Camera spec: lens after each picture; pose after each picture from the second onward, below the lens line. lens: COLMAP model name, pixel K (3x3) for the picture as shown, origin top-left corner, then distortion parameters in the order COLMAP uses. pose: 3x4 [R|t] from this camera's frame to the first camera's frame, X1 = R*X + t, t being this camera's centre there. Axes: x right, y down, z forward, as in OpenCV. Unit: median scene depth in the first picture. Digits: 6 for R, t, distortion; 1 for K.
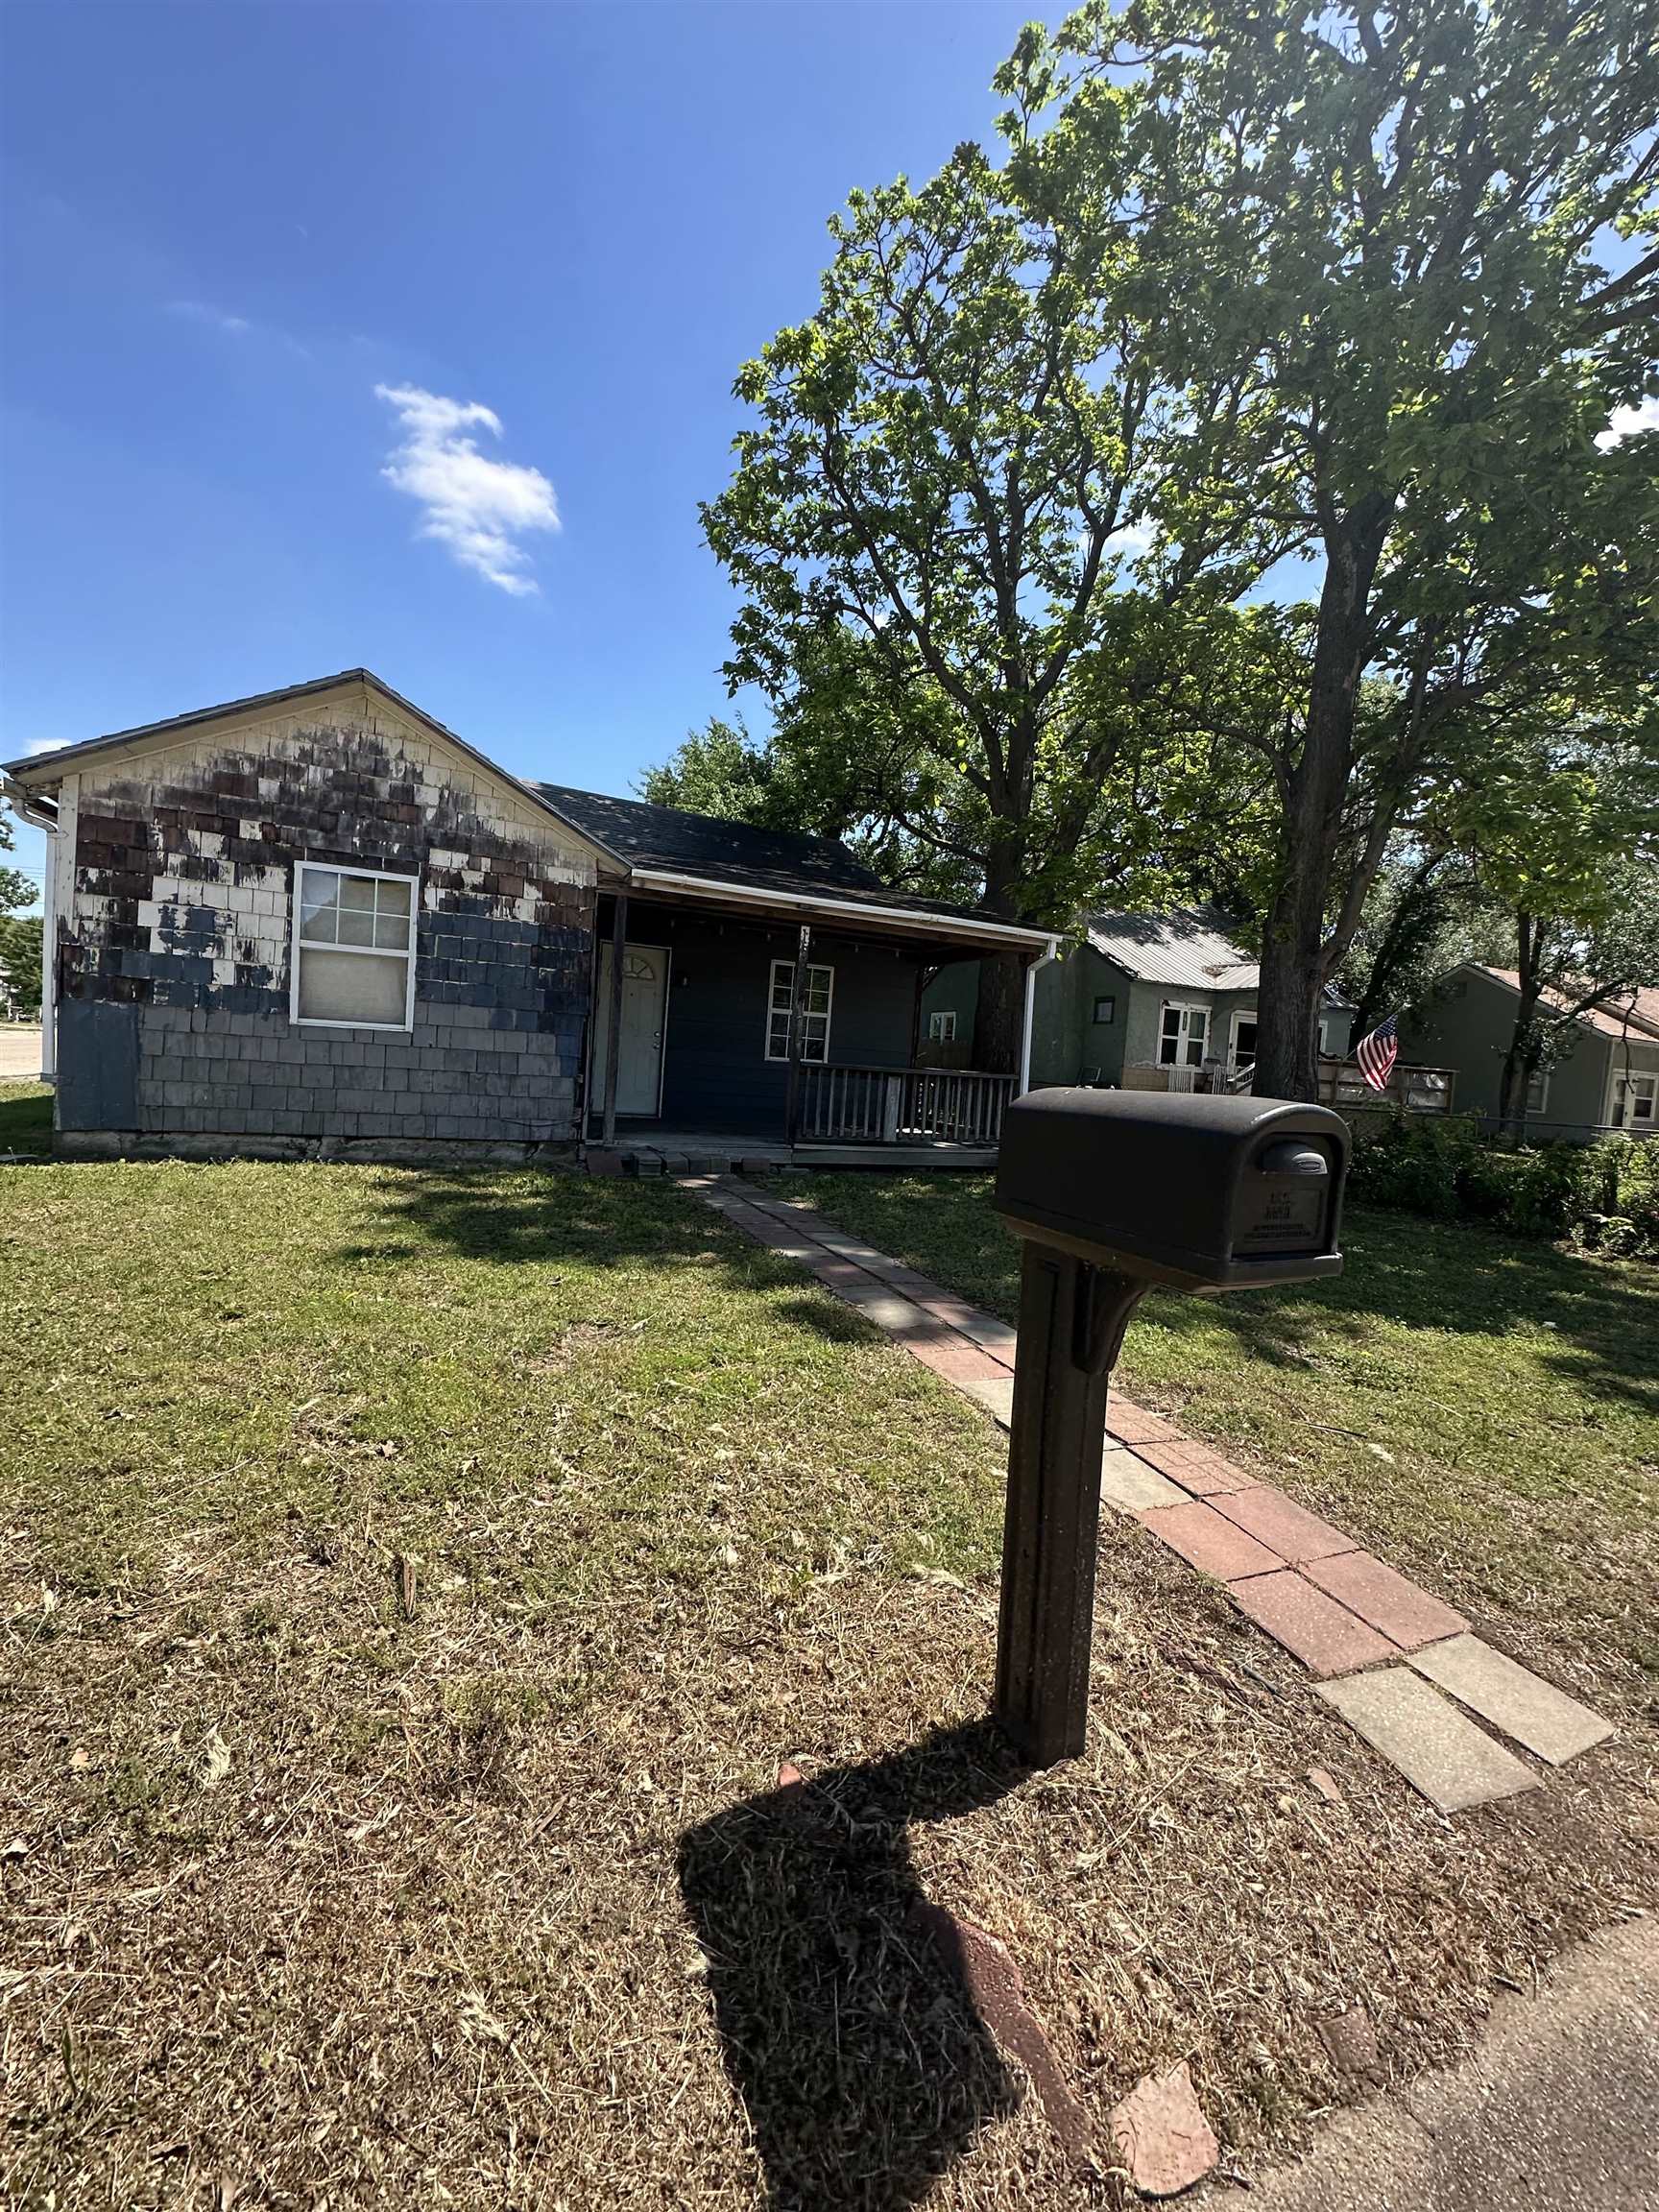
lens RADIAL K [[882.4, 0, 825.9], [0, 882.4, 1105.4], [0, 0, 1]] dist [0.000875, 0.000604]
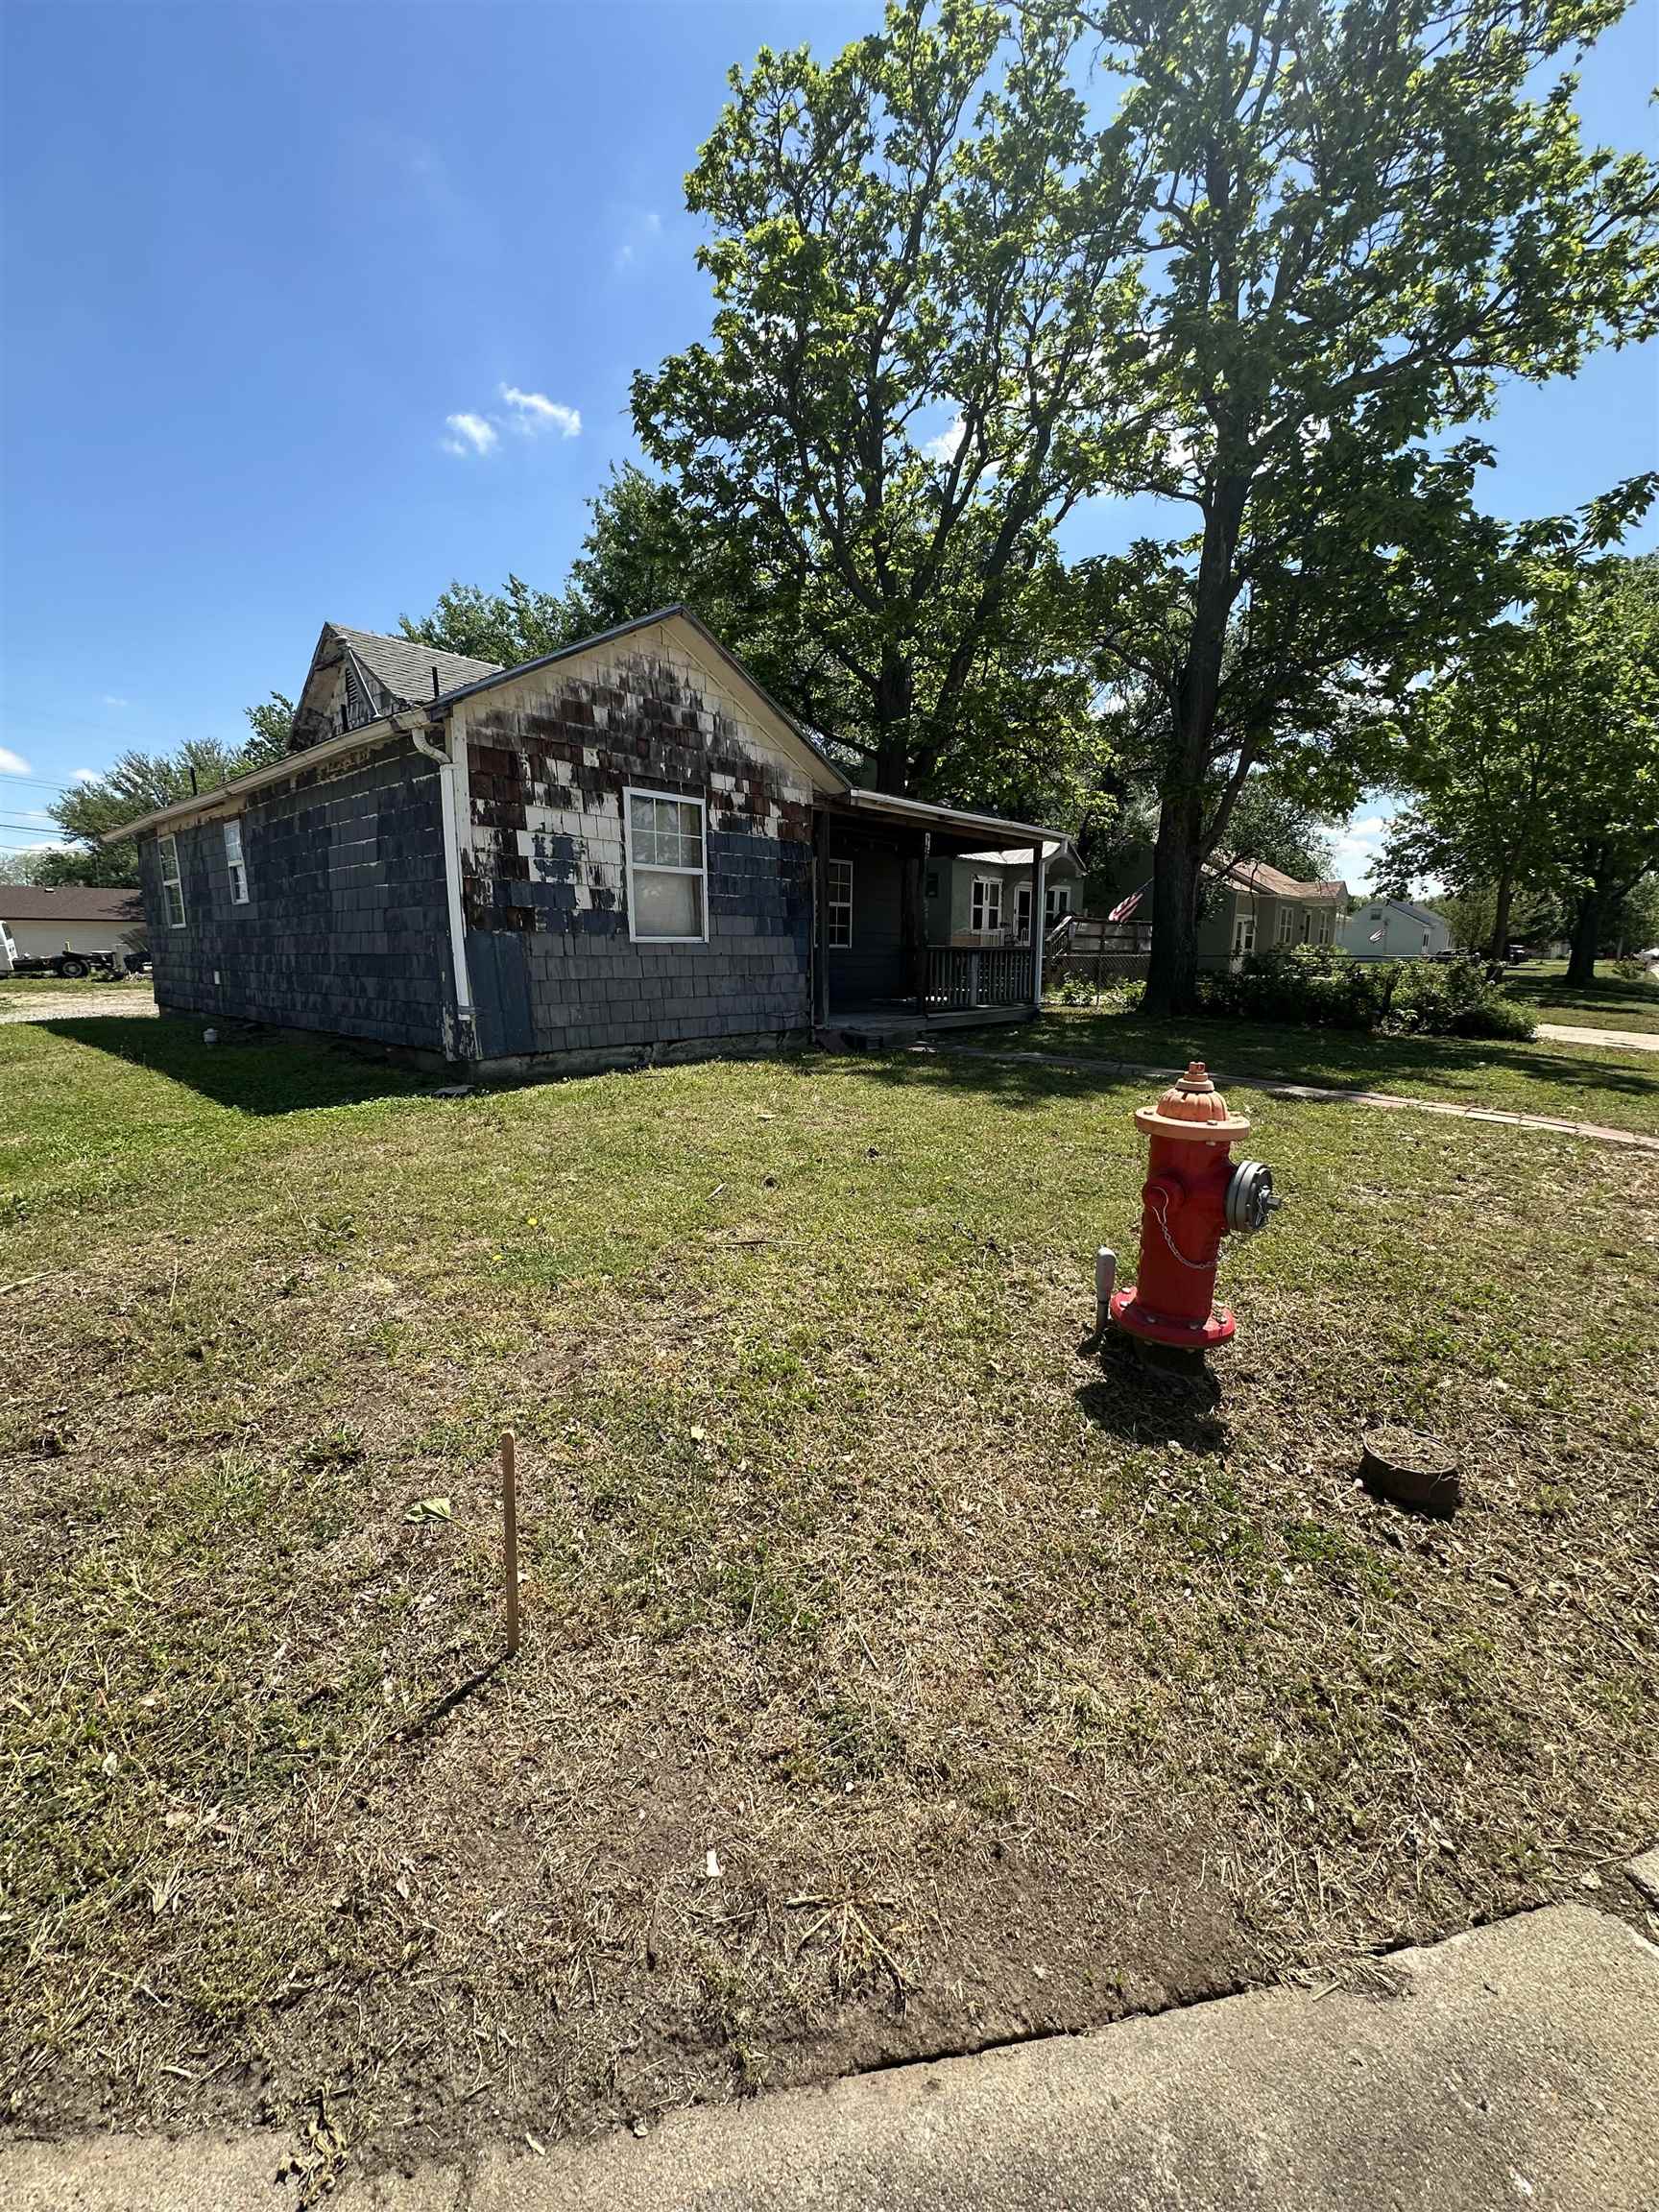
lens RADIAL K [[882.4, 0, 839.4], [0, 882.4, 1102.6], [0, 0, 1]] dist [0.000875, 0.000604]
pose [[0.914694, -0.133341, 0.381517, -0.813266], [0.079499, 0.984925, 0.153634, -0.044177], [-0.396251, -0.110198, 0.911505, -0.115955]]
